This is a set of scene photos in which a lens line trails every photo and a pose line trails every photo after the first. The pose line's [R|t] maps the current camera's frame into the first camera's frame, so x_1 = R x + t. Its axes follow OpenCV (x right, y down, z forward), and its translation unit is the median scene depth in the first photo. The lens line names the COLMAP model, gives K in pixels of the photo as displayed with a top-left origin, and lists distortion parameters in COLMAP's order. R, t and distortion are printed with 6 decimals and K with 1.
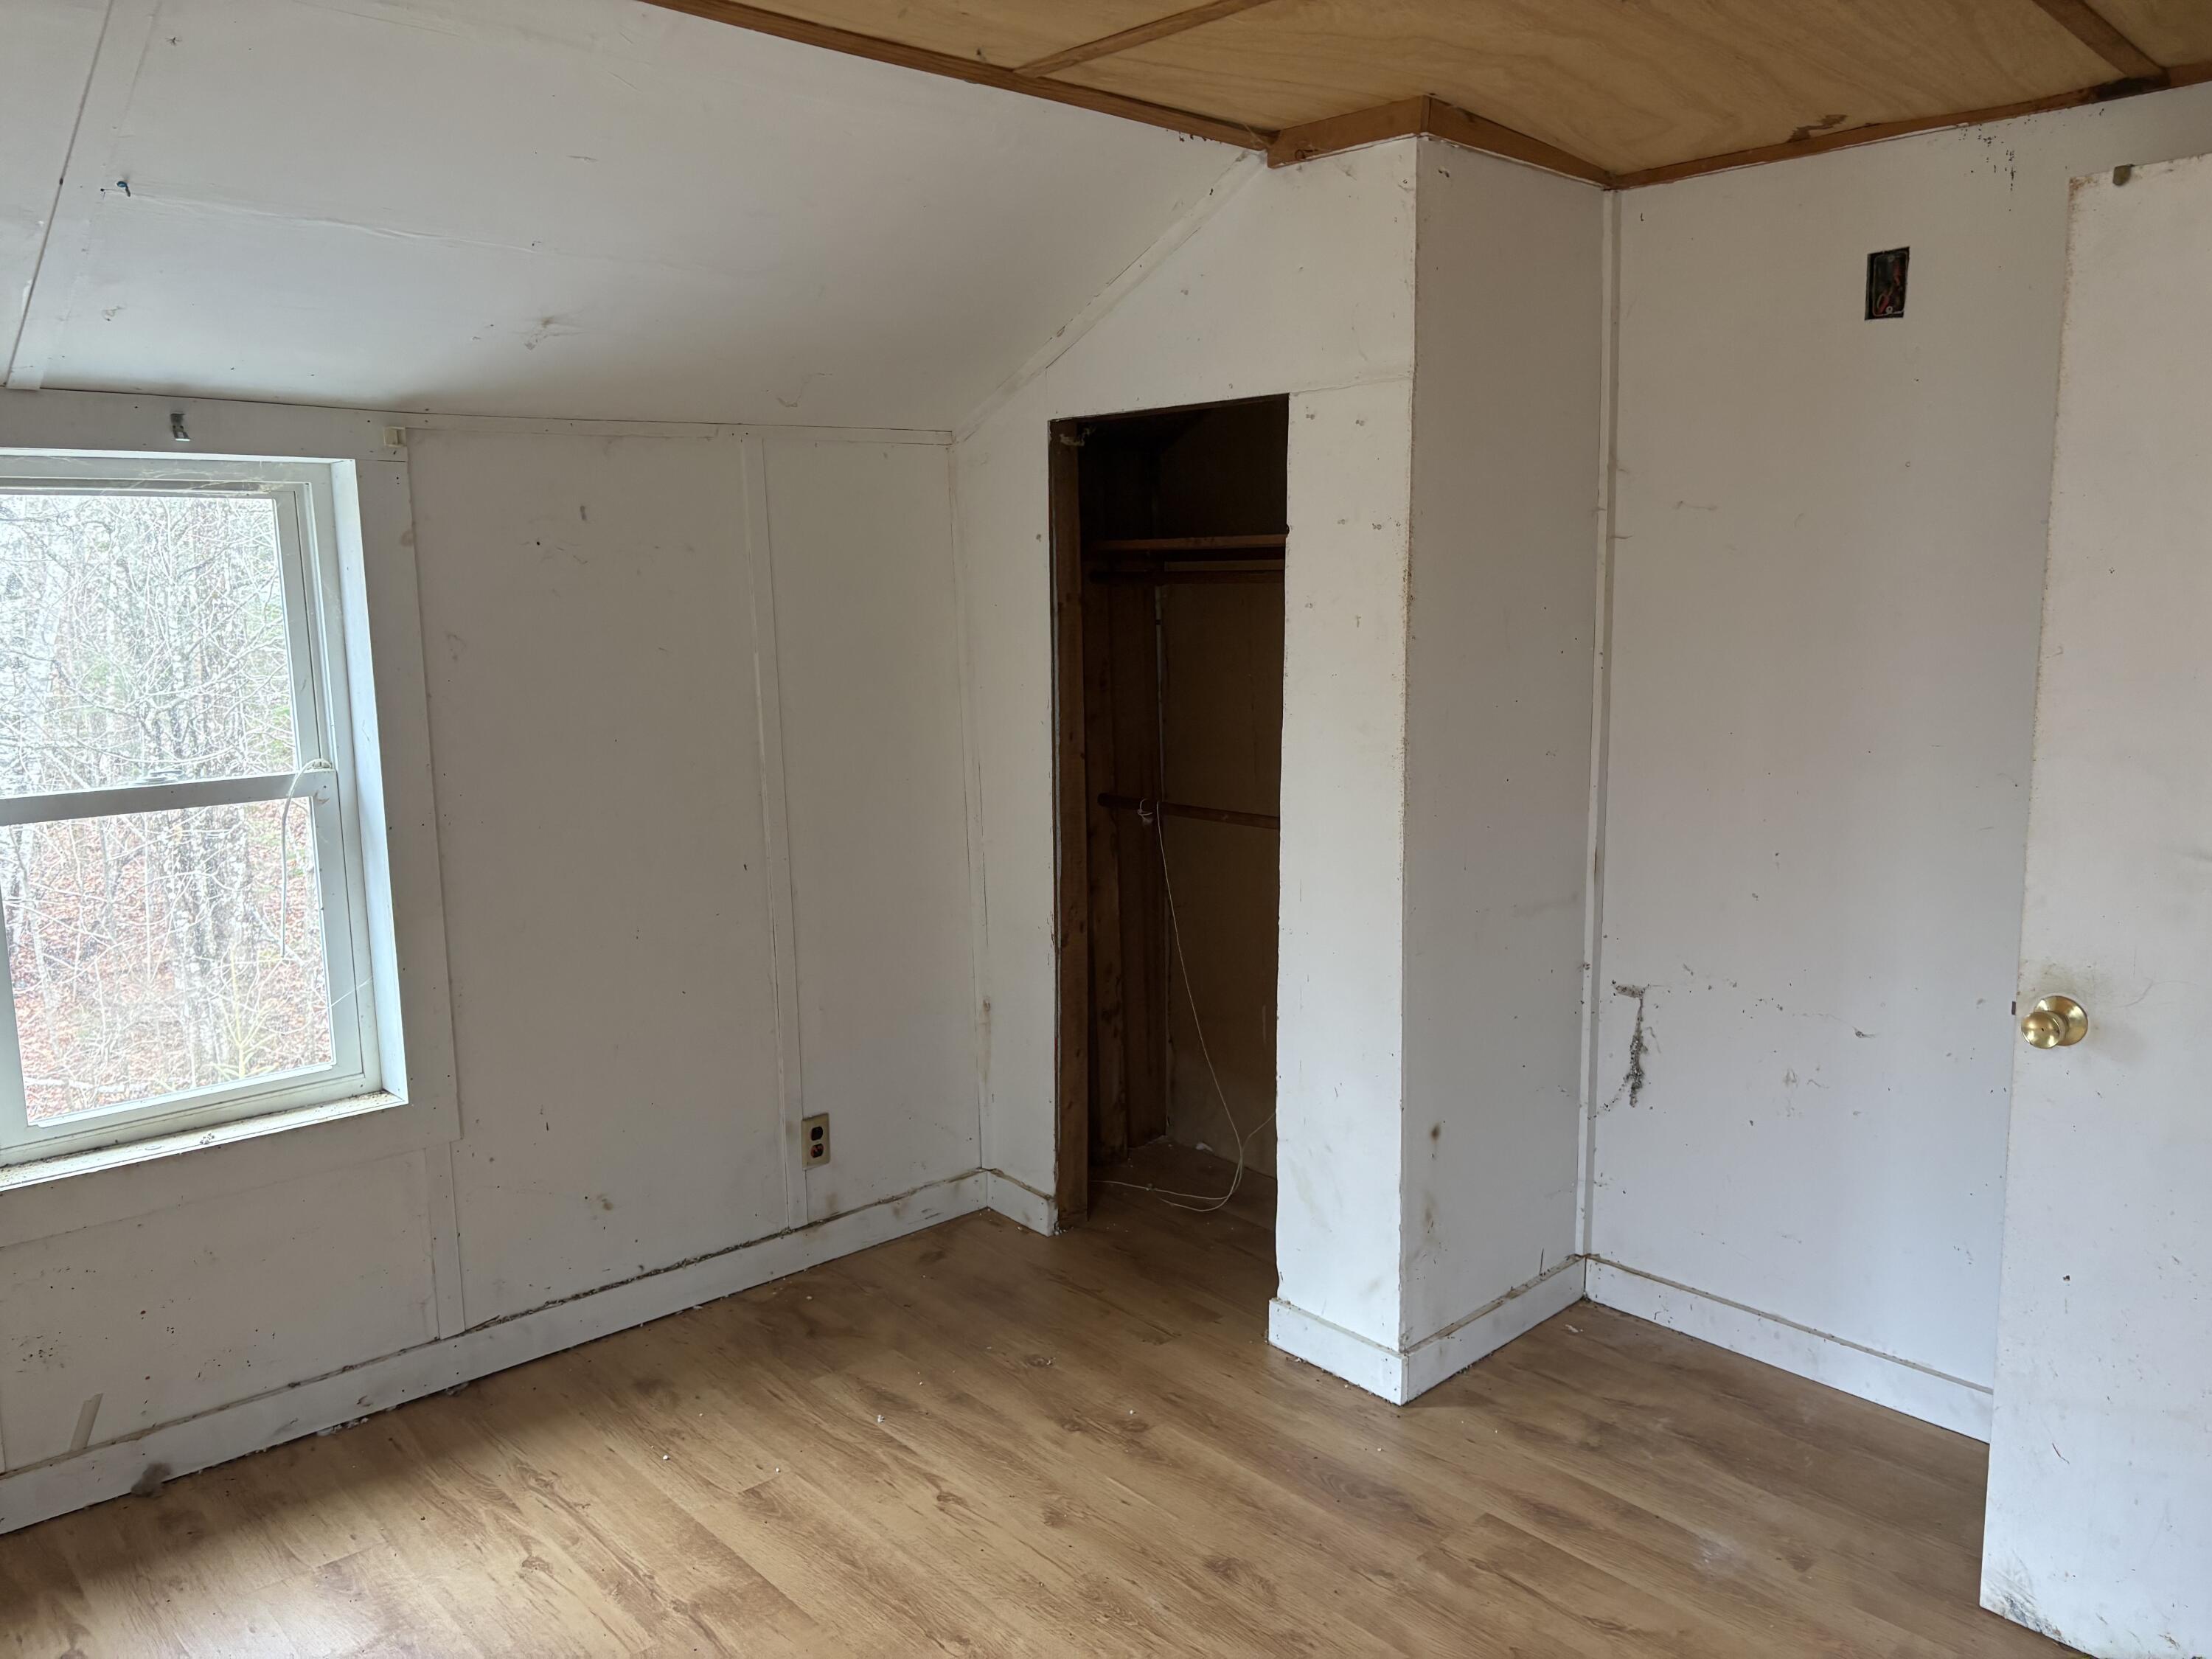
lens RADIAL K [[1687.6, 0, 1113.9], [0, 1687.6, 814.0], [0, 0, 1]] dist [0.100287, -0.111017]
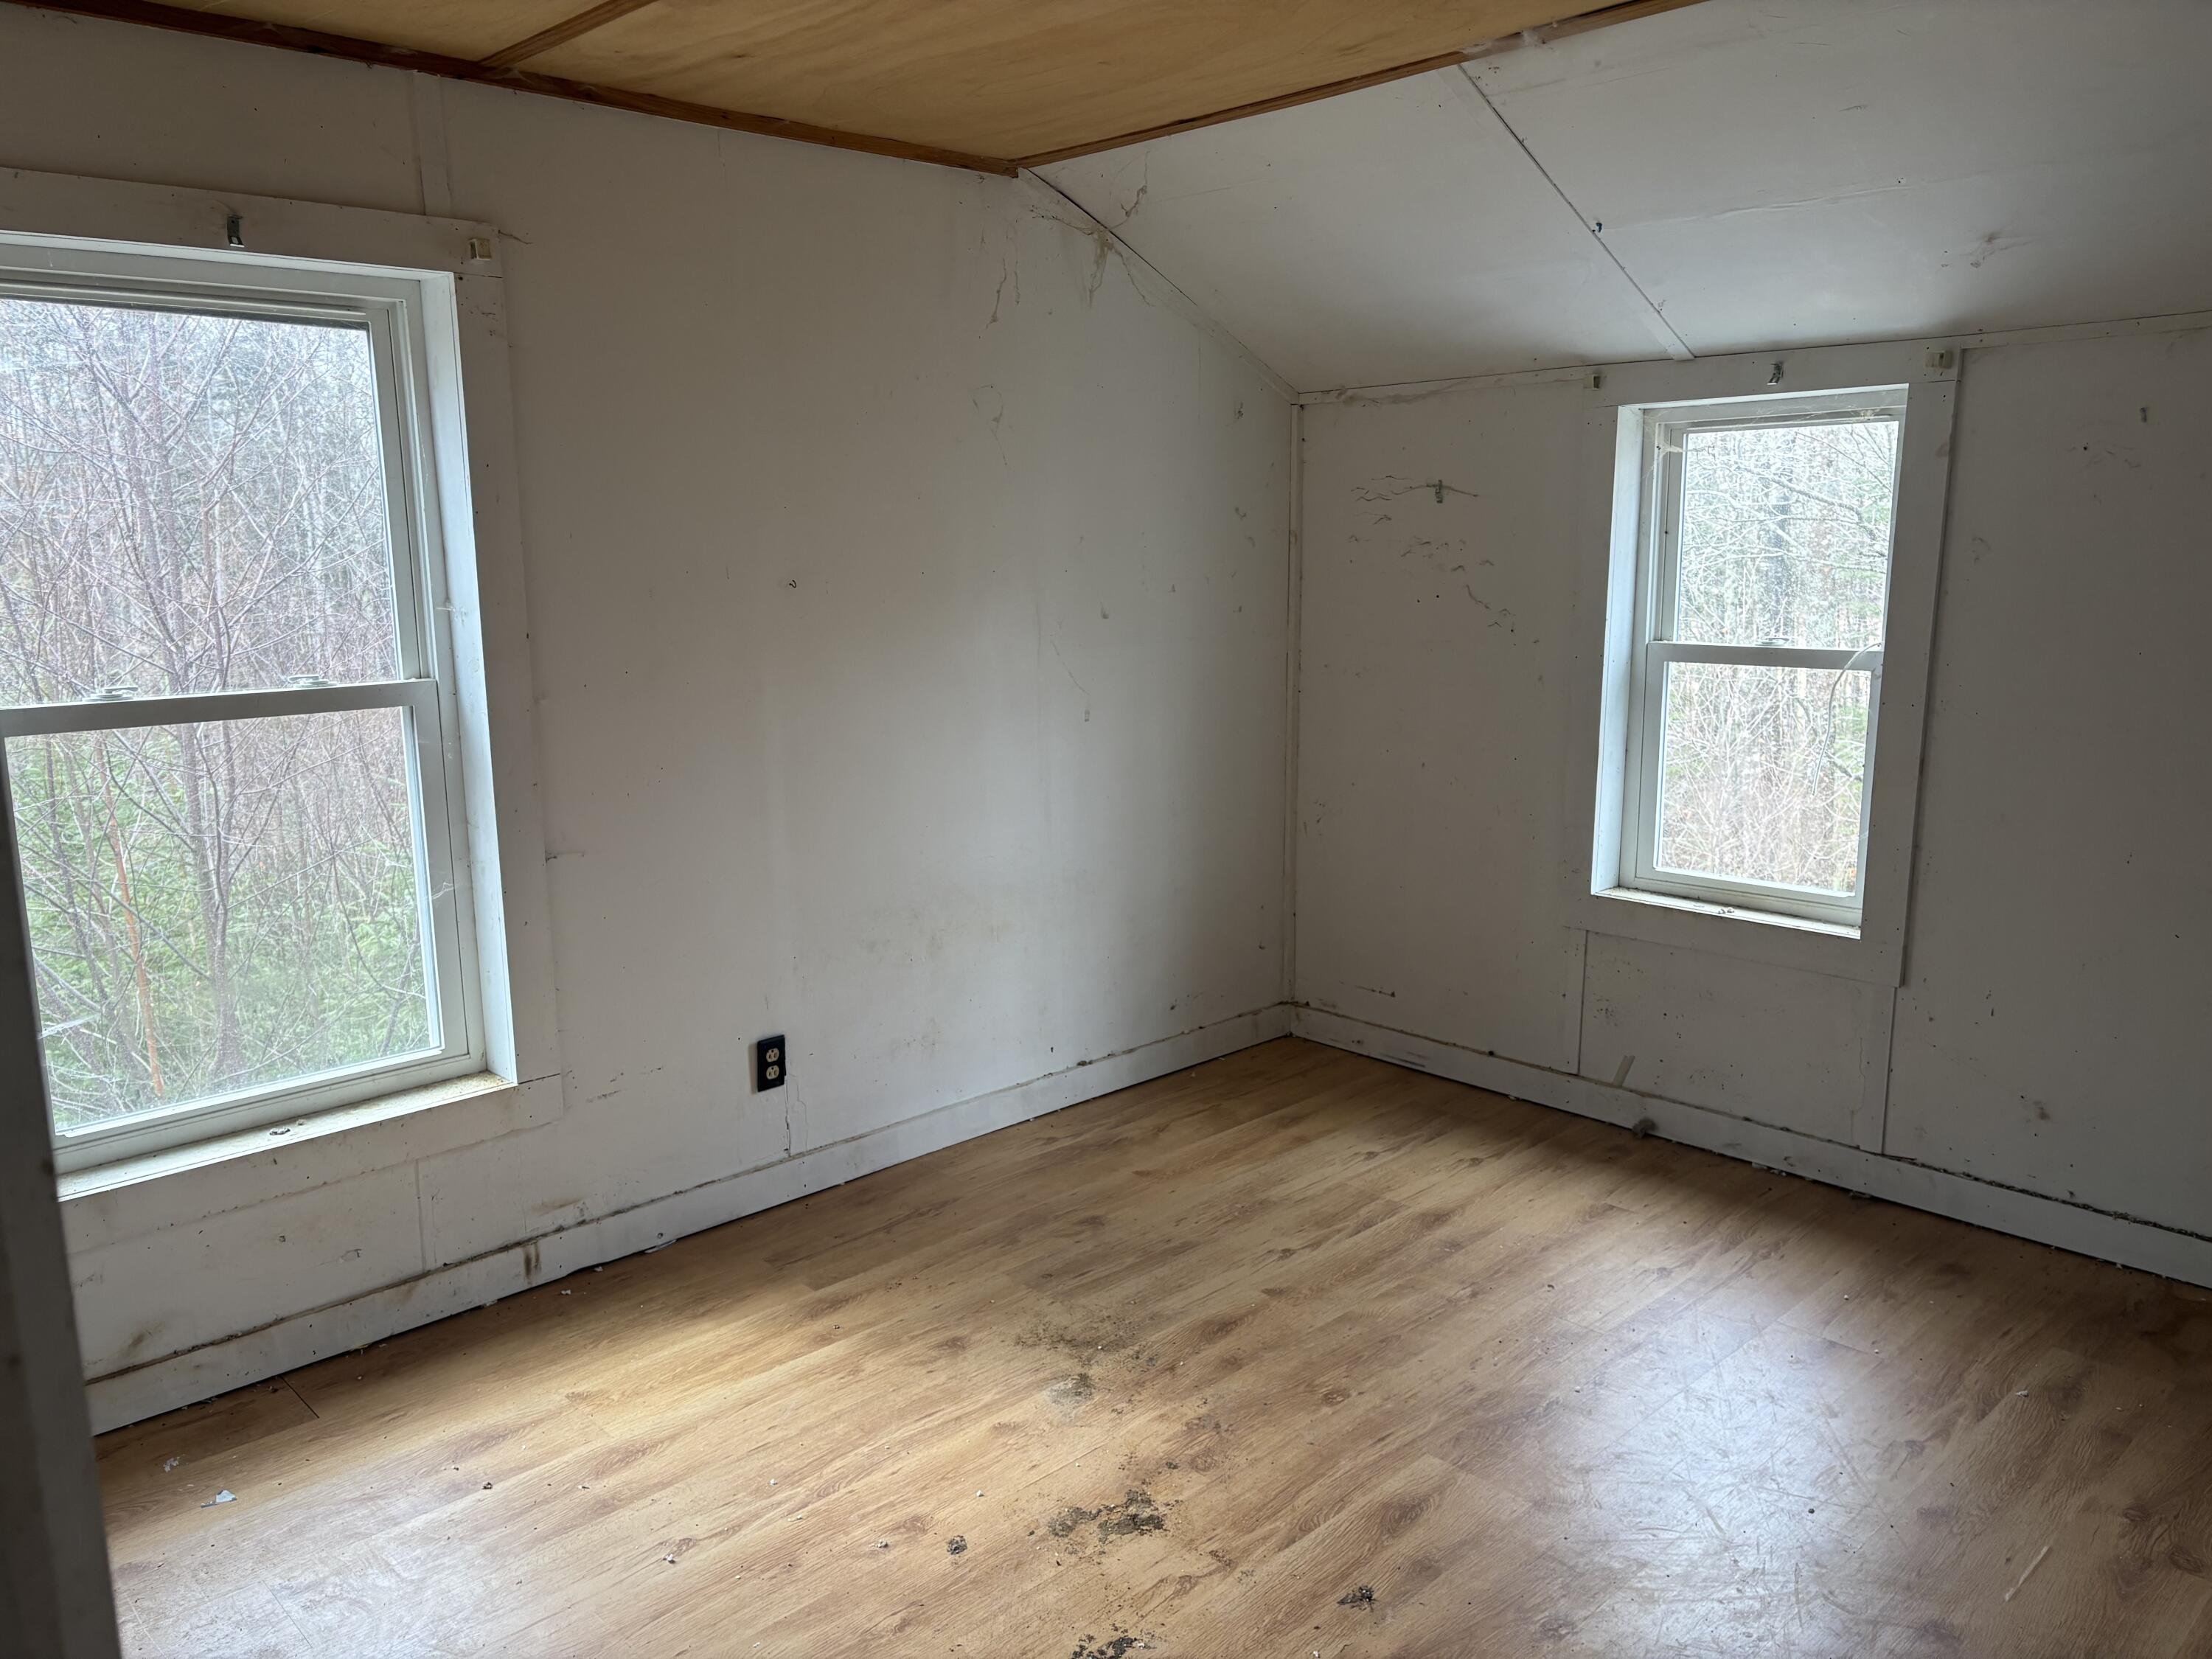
lens RADIAL K [[1687.6, 0, 1113.9], [0, 1687.6, 814.0], [0, 0, 1]] dist [0.100287, -0.111017]
pose [[0.027115, 0.173778, -0.984411, 0.727172], [-0.137127, 0.976111, 0.168536, -0.042899], [0.990182, 0.130420, 0.050297, 0.431147]]
